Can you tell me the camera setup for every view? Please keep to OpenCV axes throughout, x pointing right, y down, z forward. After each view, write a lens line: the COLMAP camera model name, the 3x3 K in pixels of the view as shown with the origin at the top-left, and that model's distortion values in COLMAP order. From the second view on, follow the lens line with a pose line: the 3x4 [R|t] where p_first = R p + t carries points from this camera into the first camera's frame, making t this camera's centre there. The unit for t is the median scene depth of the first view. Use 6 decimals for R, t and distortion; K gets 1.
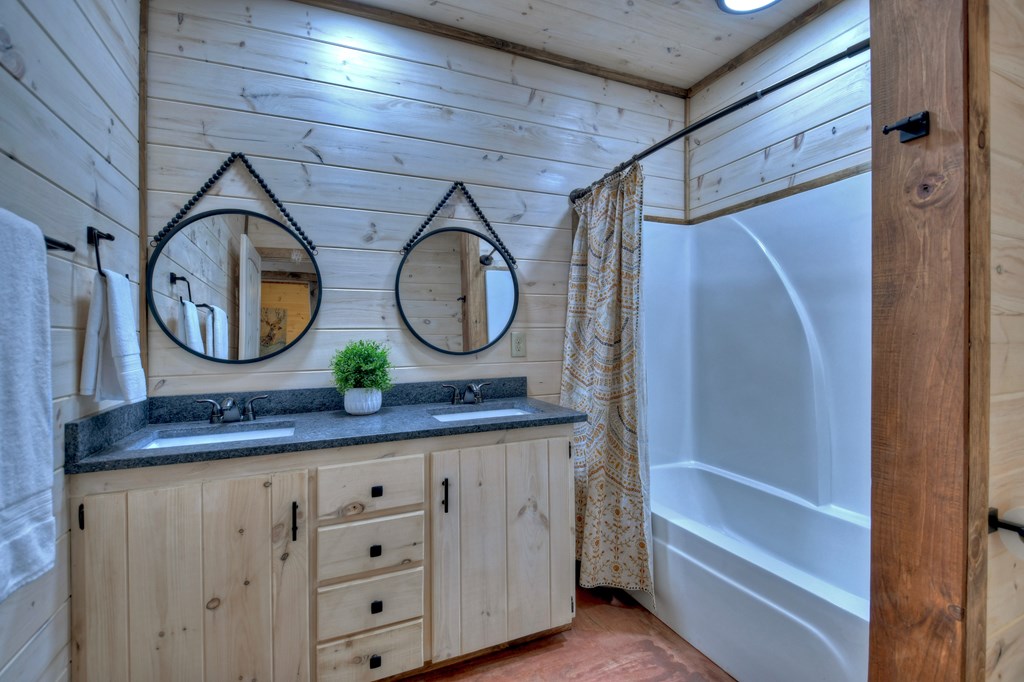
lens RADIAL K [[477.3, 0, 510.6], [0, 477.3, 340.6], [0, 0, 1]] dist [-0.009847, -0.008131]
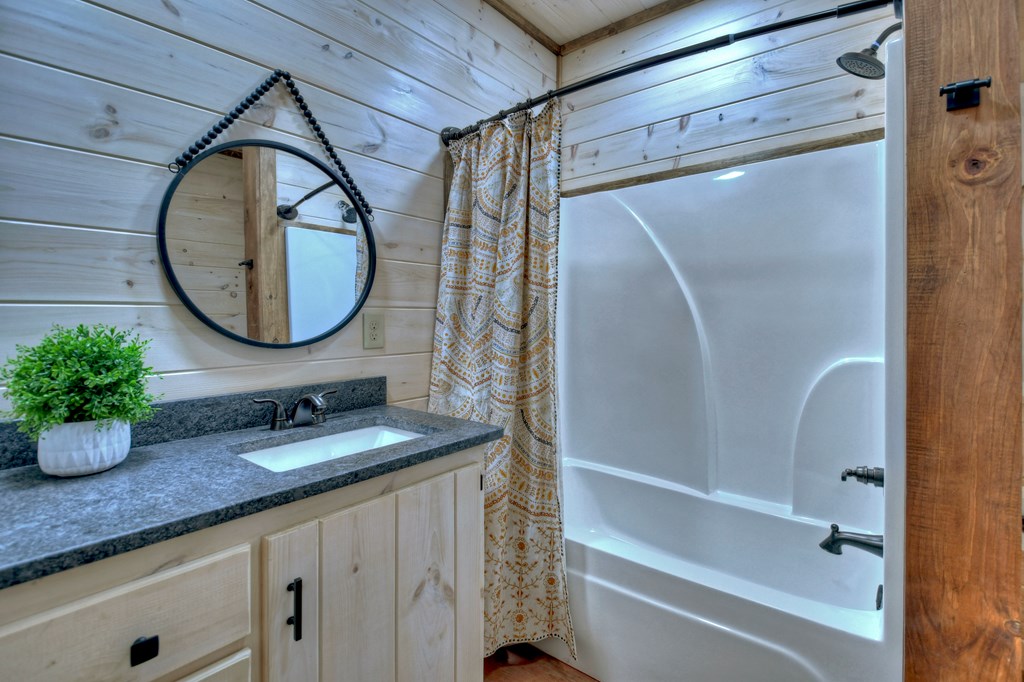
lens RADIAL K [[477.3, 0, 553.7], [0, 477.3, 322.9], [0, 0, 1]] dist [-0.009847, -0.008131]
pose [[0.857339, 0.005160, 0.514726, -0.146413], [-0.006505, 0.999979, 0.000811, -0.006905], [-0.514711, -0.004044, 0.857354, 0.337785]]
